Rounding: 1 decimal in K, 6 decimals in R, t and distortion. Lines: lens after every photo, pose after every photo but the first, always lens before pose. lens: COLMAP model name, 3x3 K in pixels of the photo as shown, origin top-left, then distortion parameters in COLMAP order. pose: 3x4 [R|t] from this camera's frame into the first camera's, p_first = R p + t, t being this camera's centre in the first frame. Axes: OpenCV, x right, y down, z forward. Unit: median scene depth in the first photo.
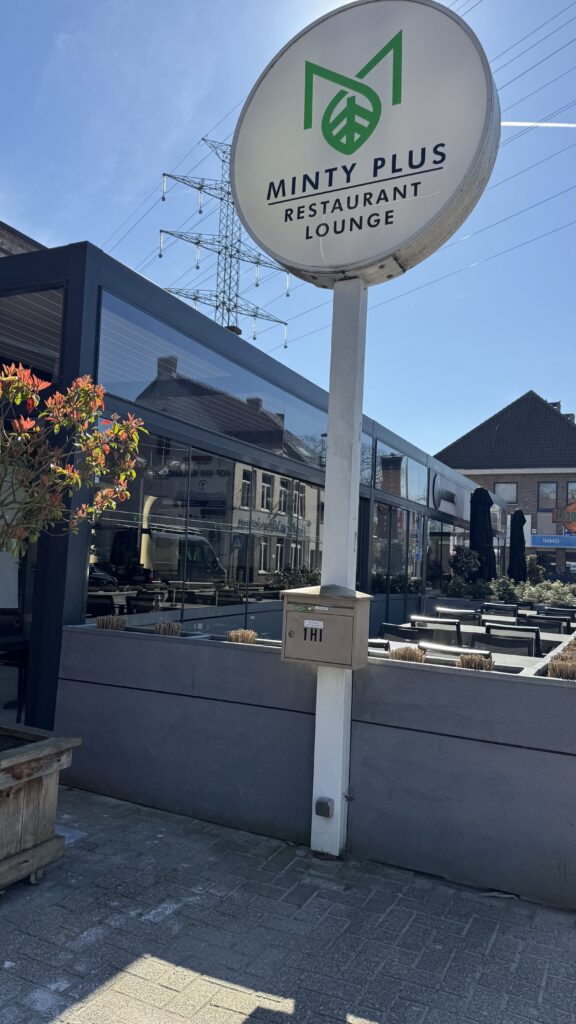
lens RADIAL K [[706.9, 0, 288.0], [0, 706.9, 512.0], [0, 0, 1]] dist [0.002516, 0.000603]
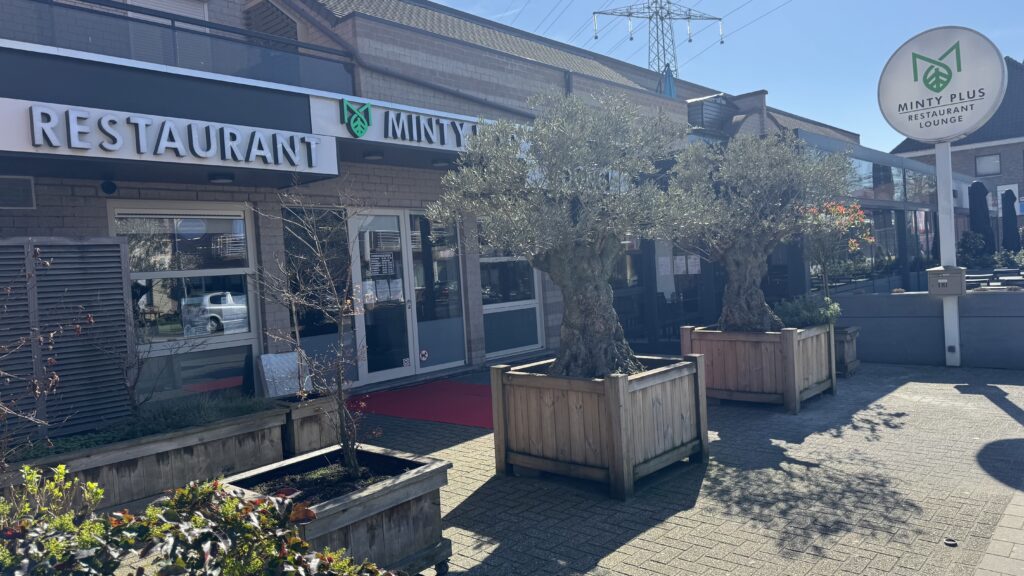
lens RADIAL K [[727.4, 0, 512.0], [0, 727.4, 288.0], [0, 0, 1]] dist [-0.004062, -0.002629]
pose [[0.955042, -0.102622, -0.278145, -0.699463], [0.129373, 0.988400, 0.079545, -0.222827], [0.266755, -0.111953, 0.957240, -1.901969]]
